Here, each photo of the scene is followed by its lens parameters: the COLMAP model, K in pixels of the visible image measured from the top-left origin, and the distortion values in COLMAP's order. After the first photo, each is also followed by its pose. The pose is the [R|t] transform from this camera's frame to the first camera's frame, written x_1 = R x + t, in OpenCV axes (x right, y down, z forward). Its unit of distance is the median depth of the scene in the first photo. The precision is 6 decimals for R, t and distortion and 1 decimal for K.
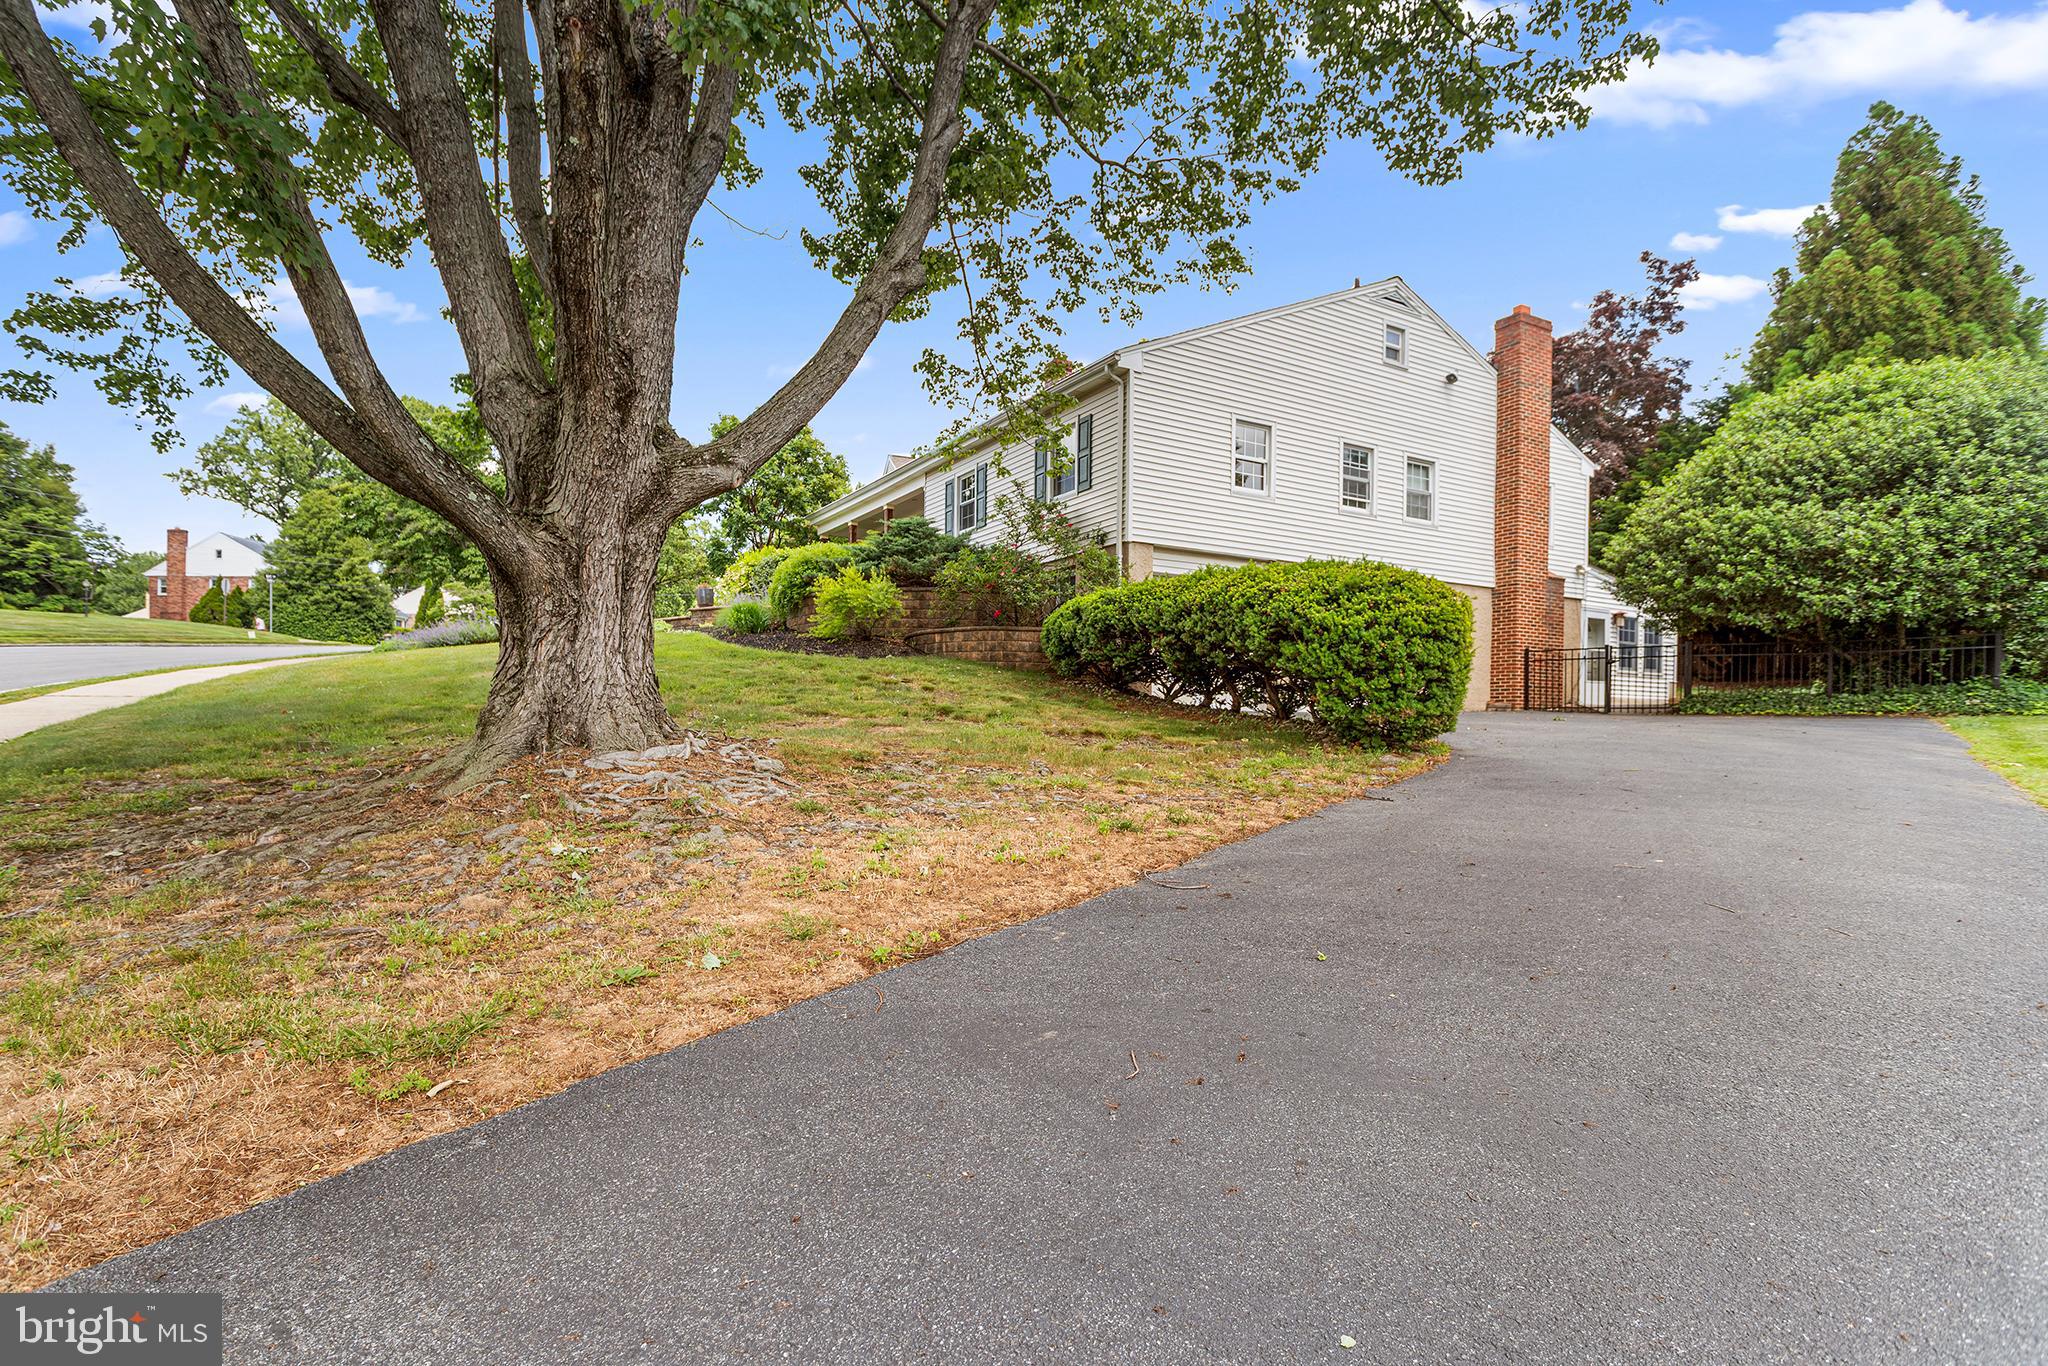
lens RADIAL K [[968.4, 0, 1033.1], [0, 968.4, 695.8], [0, 0, 1]] dist [0.003897, 0.000899]
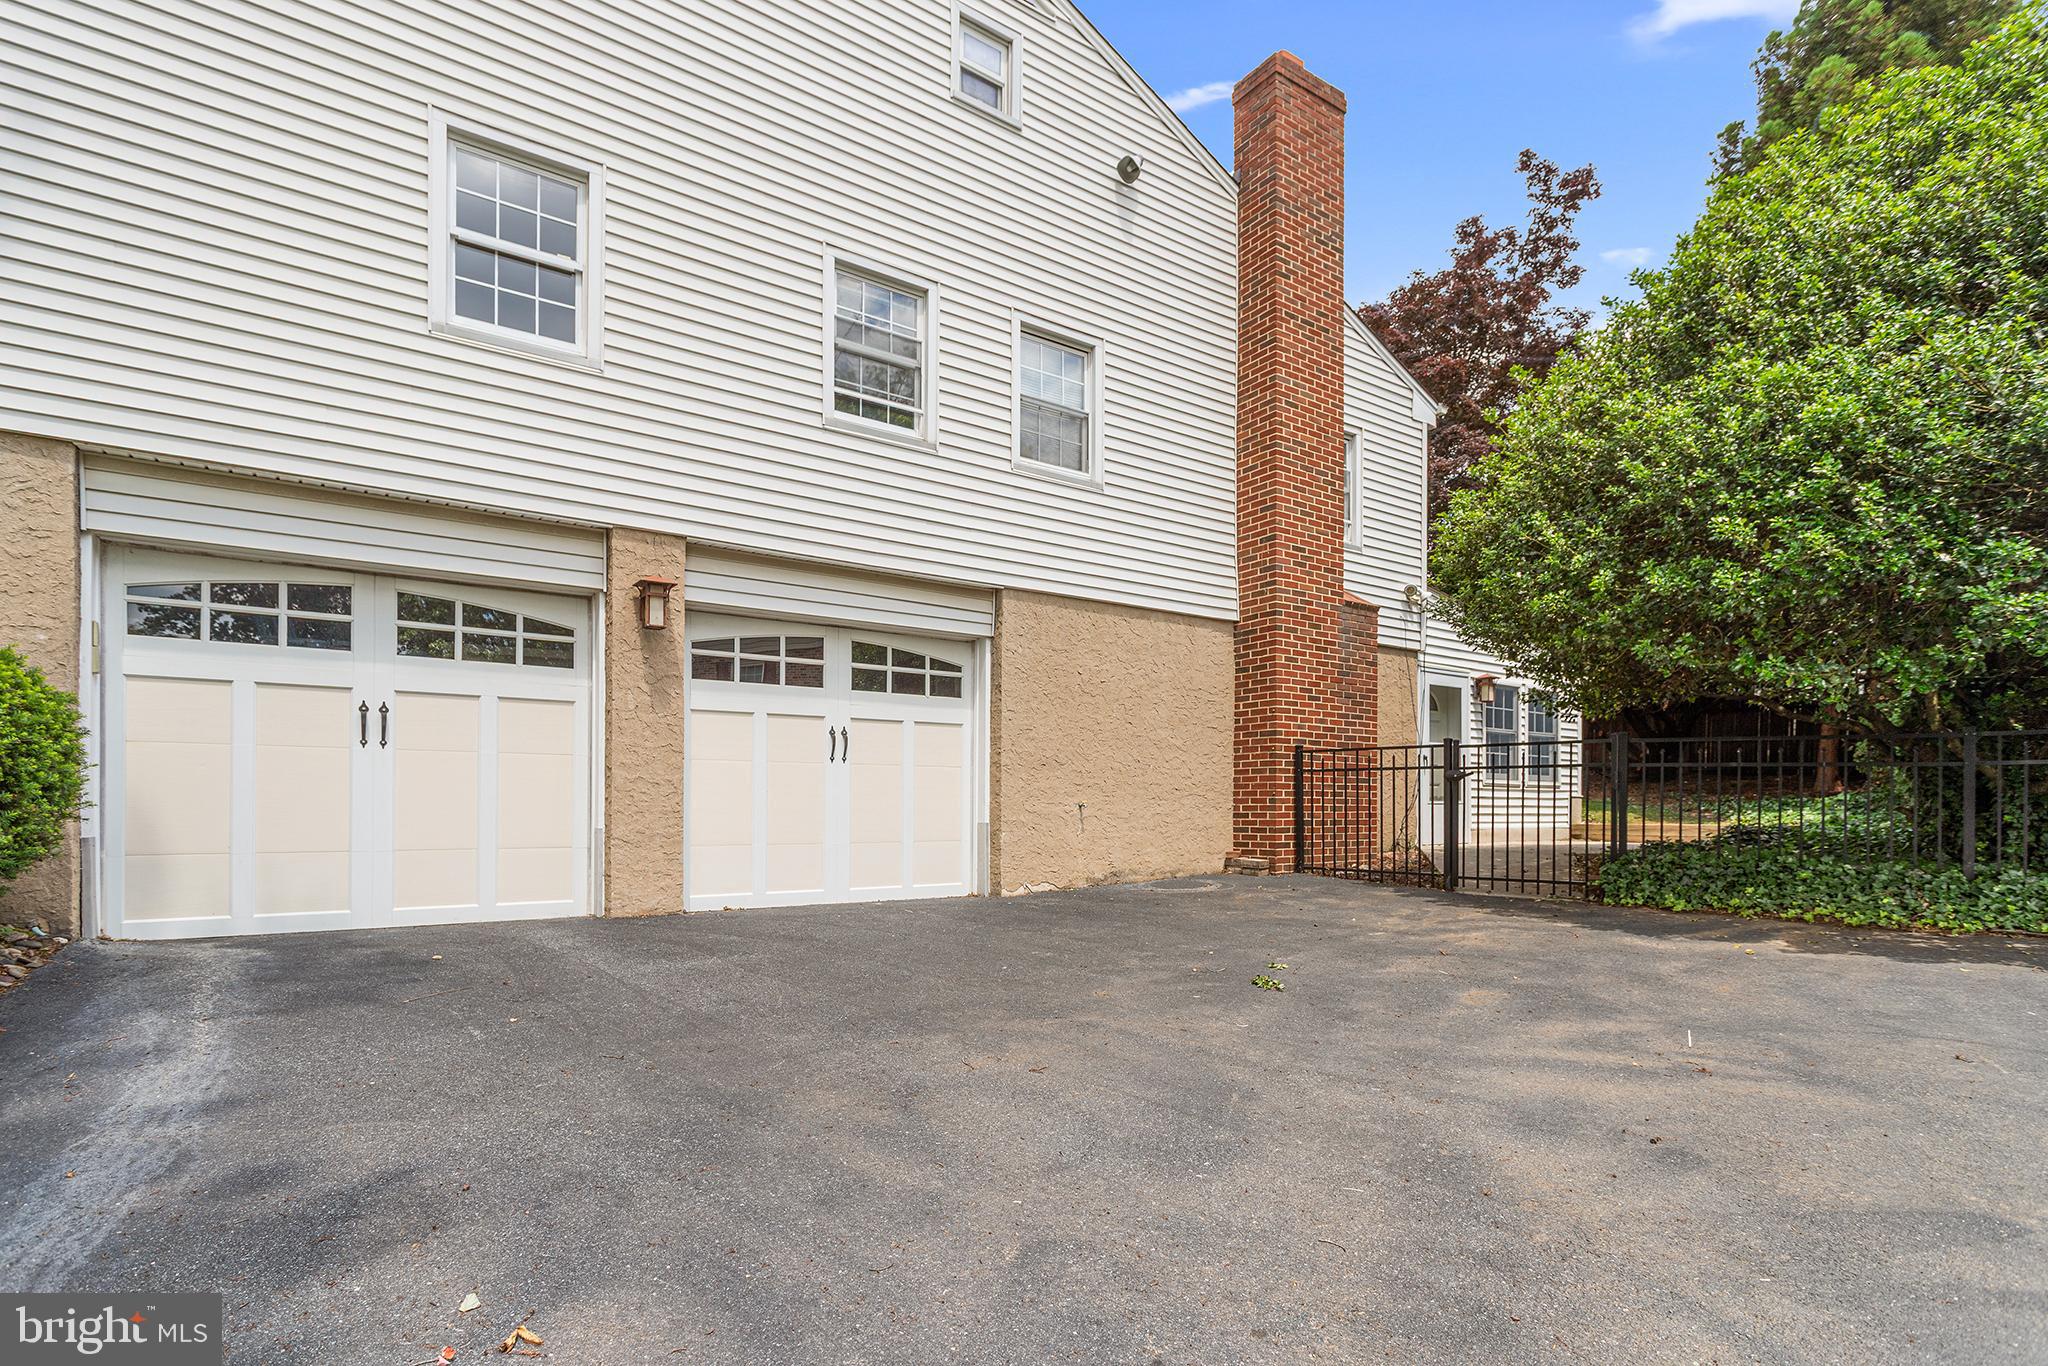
lens RADIAL K [[1026.5, 0, 1025.2], [0, 1026.5, 768.1], [0, 0, 1]] dist [0.001940, 0.001259]
pose [[0.995088, -0.006446, 0.098780, 0.321725], [0.007678, 0.999897, -0.012101, -0.032252], [-0.098692, 0.012800, 0.995036, 0.500942]]
